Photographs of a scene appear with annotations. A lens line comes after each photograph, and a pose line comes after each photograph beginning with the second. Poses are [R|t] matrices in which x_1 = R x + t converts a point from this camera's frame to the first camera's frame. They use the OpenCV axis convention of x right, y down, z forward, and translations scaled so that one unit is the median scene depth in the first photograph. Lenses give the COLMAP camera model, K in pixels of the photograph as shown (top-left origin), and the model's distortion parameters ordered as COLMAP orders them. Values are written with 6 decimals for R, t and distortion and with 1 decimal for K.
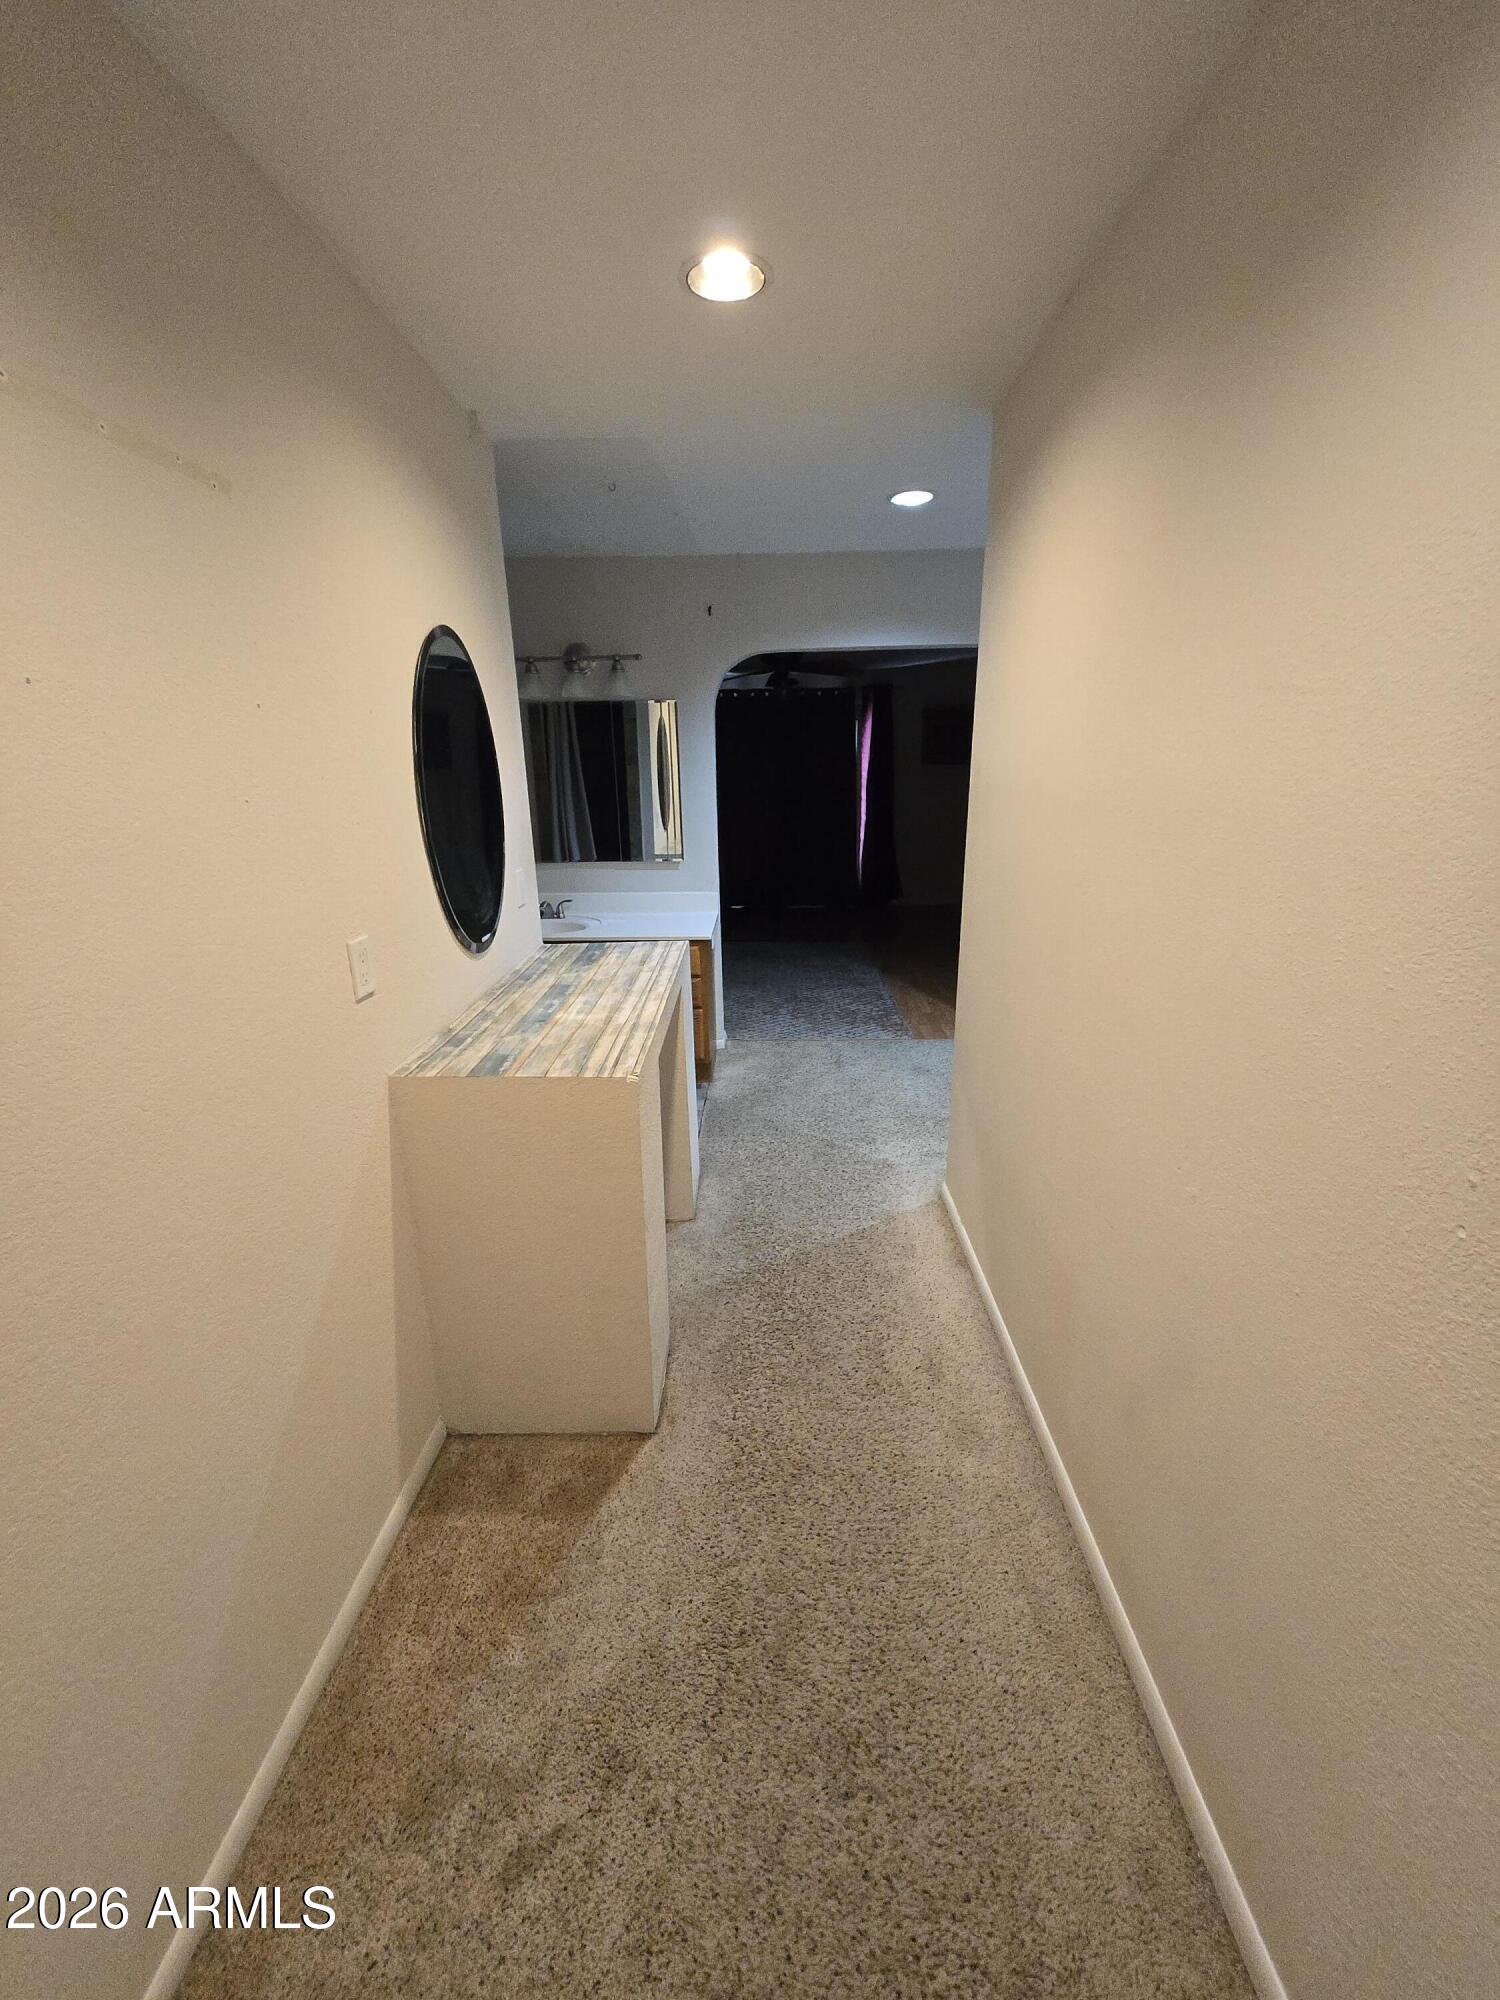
lens RADIAL K [[791.3, 0, 751.4], [0, 791.3, 1003.5], [0, 0, 1]] dist [0.000663, 0.000043]
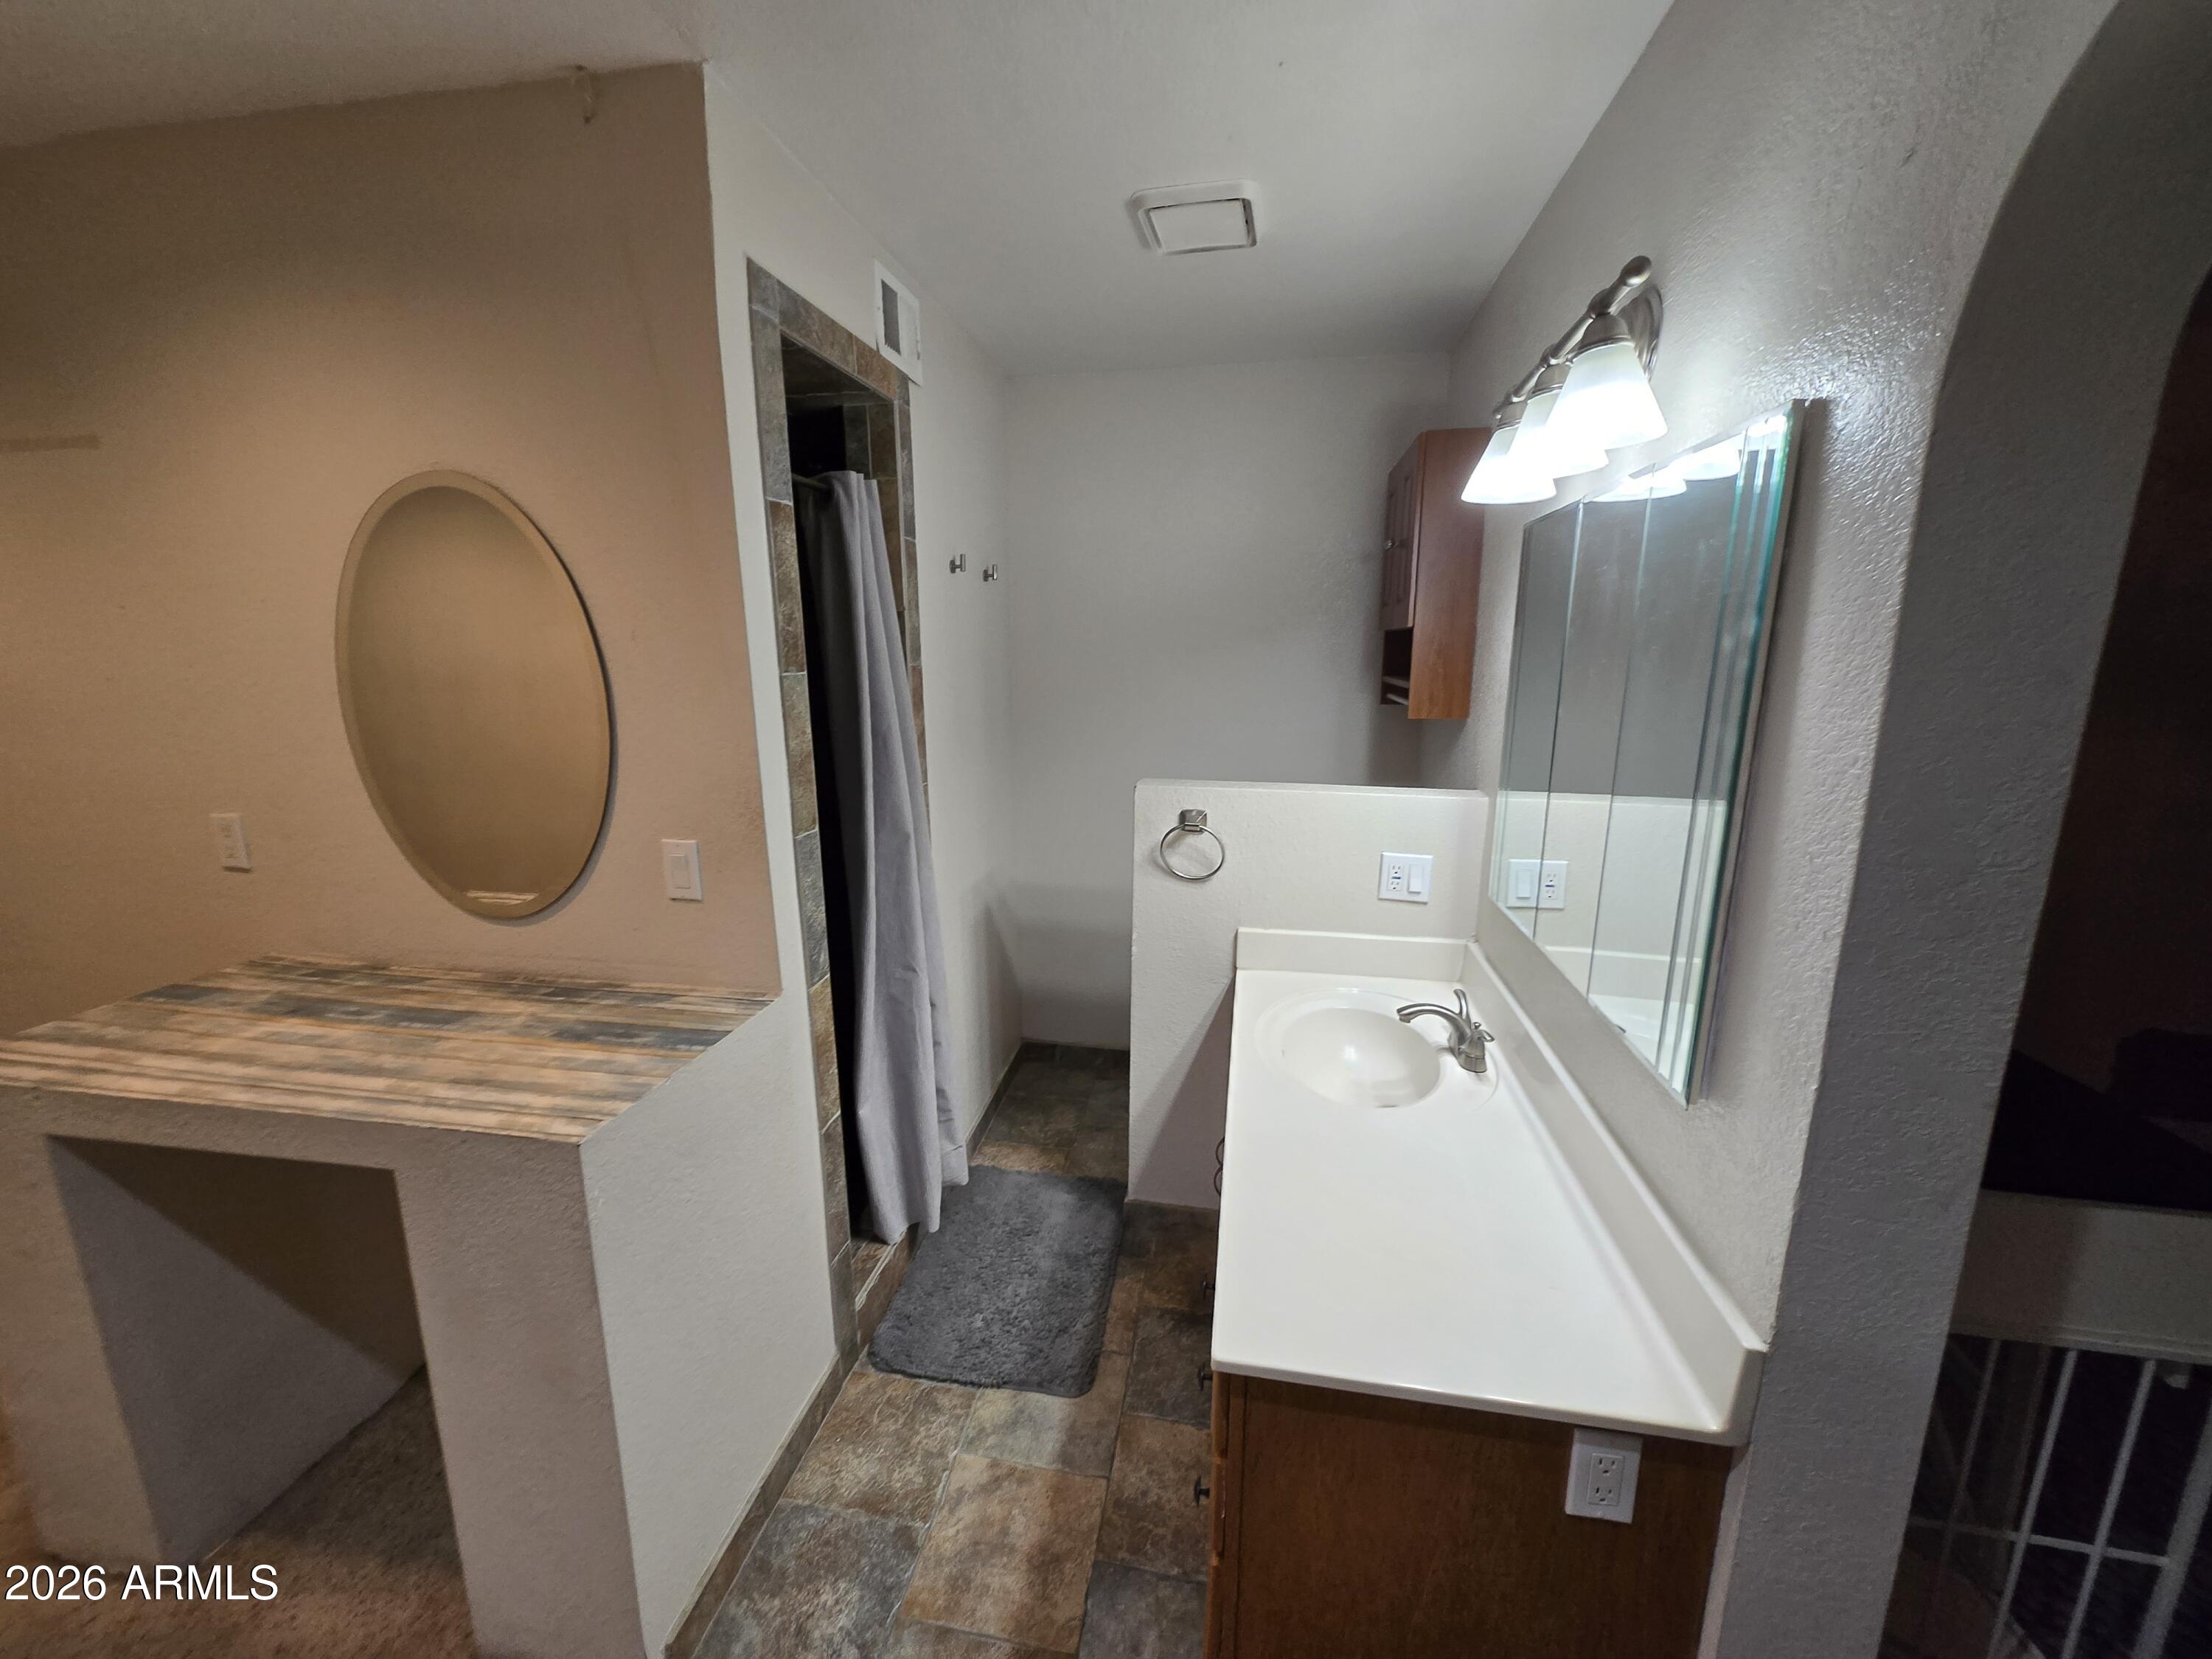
lens RADIAL K [[875.2, 0, 1103.8], [0, 875.2, 826.8], [0, 0, 1]] dist [0.000663, 0.000043]
pose [[-0.161149, 0.215470, -0.963122, 0.325970], [-0.297987, 0.919708, 0.255617, -0.525664], [0.940869, 0.328191, -0.084003, 1.626448]]
